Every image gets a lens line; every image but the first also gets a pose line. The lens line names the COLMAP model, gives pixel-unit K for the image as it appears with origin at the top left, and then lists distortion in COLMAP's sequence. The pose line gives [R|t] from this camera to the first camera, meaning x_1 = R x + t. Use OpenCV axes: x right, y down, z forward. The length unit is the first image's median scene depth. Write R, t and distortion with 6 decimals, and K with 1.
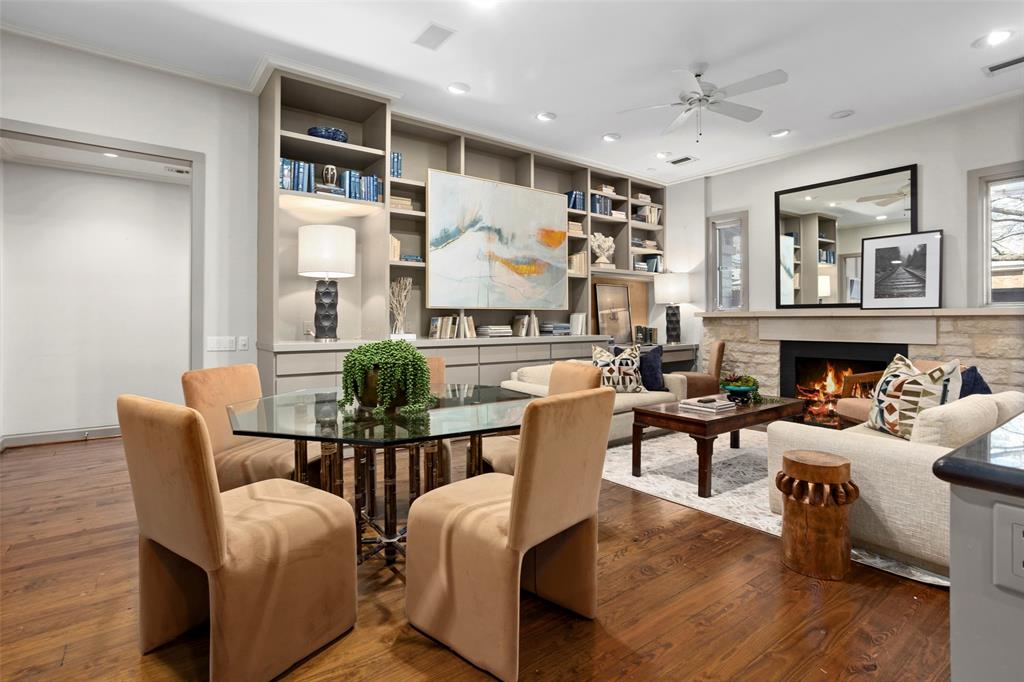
lens RADIAL K [[500.3, 0, 514.4], [0, 500.3, 320.5], [0, 0, 1]] dist [-0.035344, 0.022136]
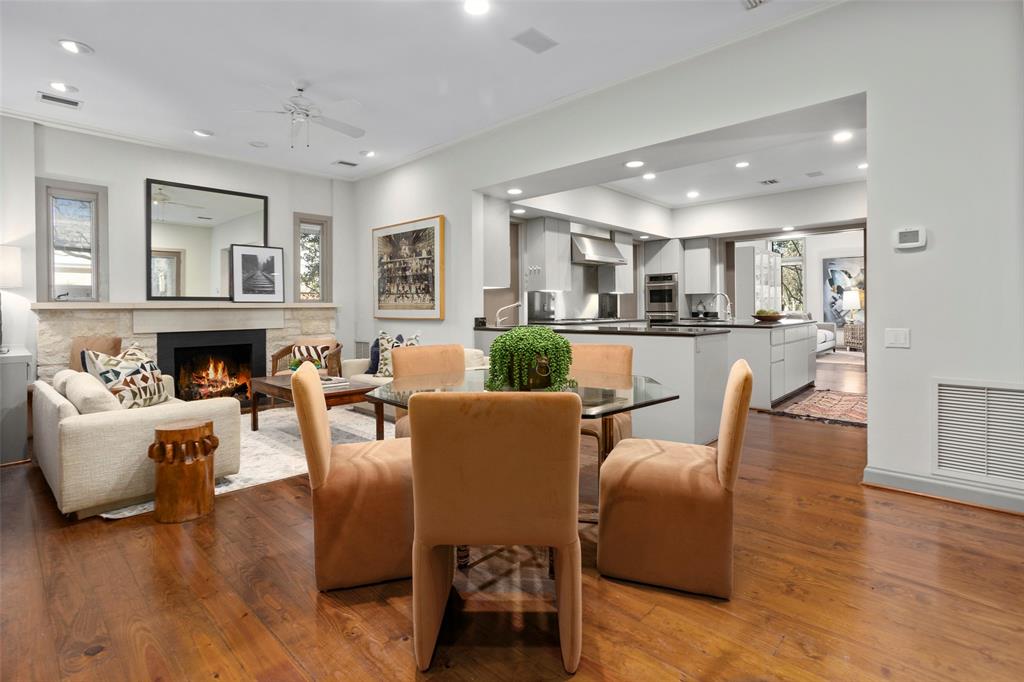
lens RADIAL K [[491.3, 0, 494.1], [0, 491.3, 295.5], [0, 0, 1]] dist [-0.000189, 0.001014]
pose [[-0.124007, 0.028035, 0.991885, -0.578382], [0.010526, 0.999582, -0.026937, -0.000300], [-0.992225, 0.007100, -0.124251, 0.525623]]
